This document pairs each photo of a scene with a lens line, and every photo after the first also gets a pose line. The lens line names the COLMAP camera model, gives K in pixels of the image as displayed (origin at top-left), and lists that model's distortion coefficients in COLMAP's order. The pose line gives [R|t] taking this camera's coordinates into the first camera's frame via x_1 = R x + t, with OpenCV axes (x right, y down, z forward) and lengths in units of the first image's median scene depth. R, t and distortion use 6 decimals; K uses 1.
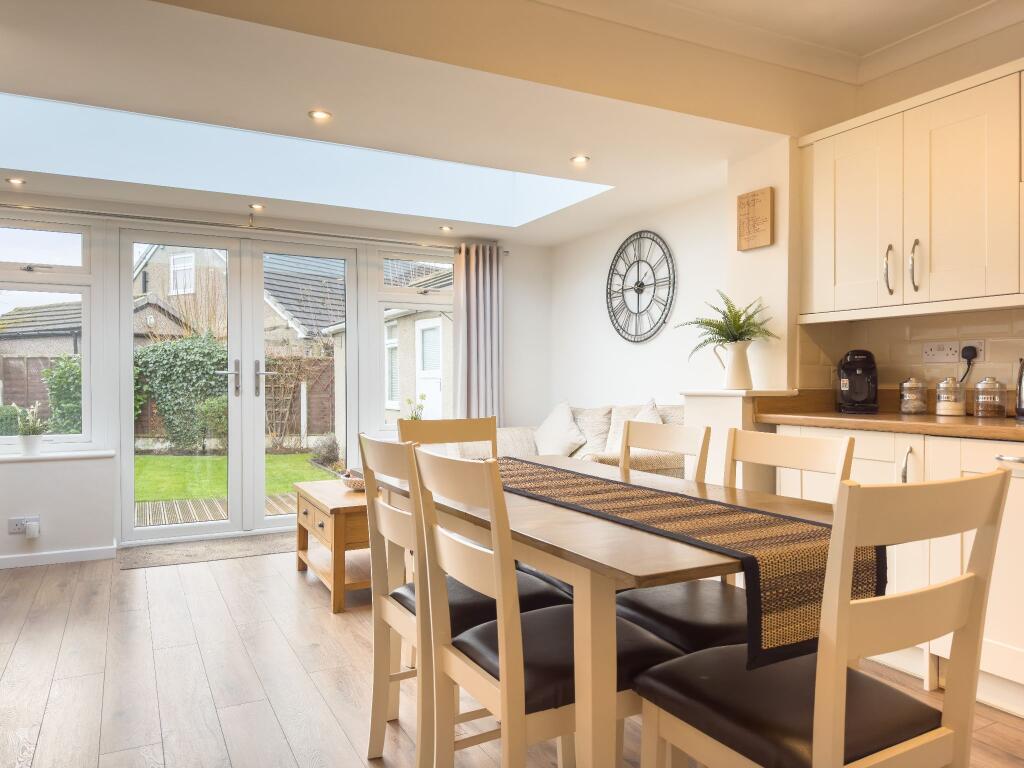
lens RADIAL K [[716.4, 0, 566.7], [0, 716.4, 387.5], [0, 0, 1]] dist [-0.002512, -0.044124]
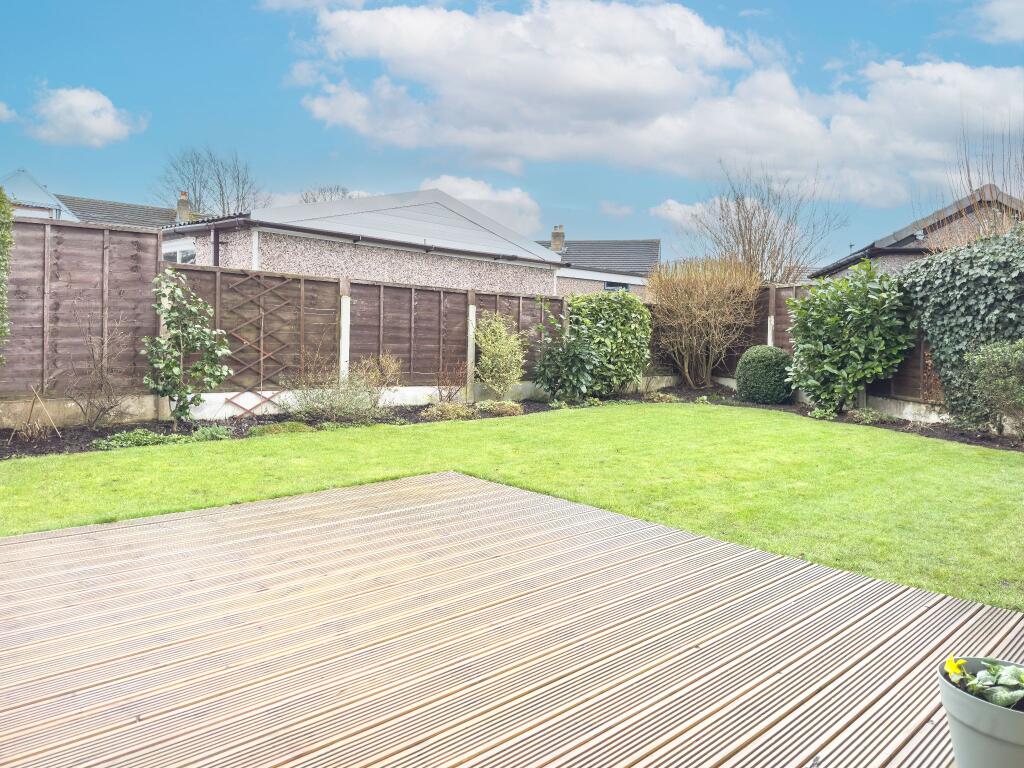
lens RADIAL K [[748.9, 0, 508.4], [0, 748.9, 341.5], [0, 0, 1]] dist [0.043824, -0.002777]
pose [[0.242390, 0.020187, -0.969969, -0.016635], [-0.036119, 0.999278, 0.011771, 0.020726], [0.969506, 0.032182, 0.242945, 0.479342]]
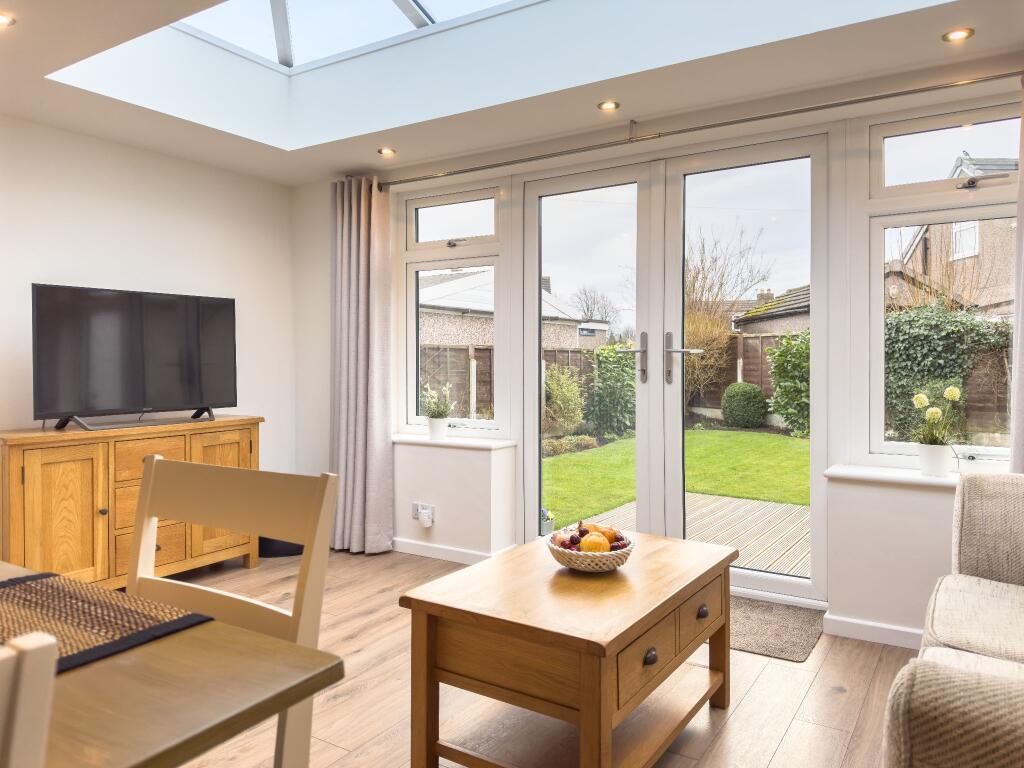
lens RADIAL K [[732.7, 0, 511.4], [0, 732.7, 369.3], [0, 0, 1]] dist [0.103689, -0.122824]
pose [[0.436217, 0.012403, -0.899756, 0.053203], [-0.007349, 0.999921, 0.010221, -0.002852], [0.899812, 0.002154, 0.436273, 0.194337]]
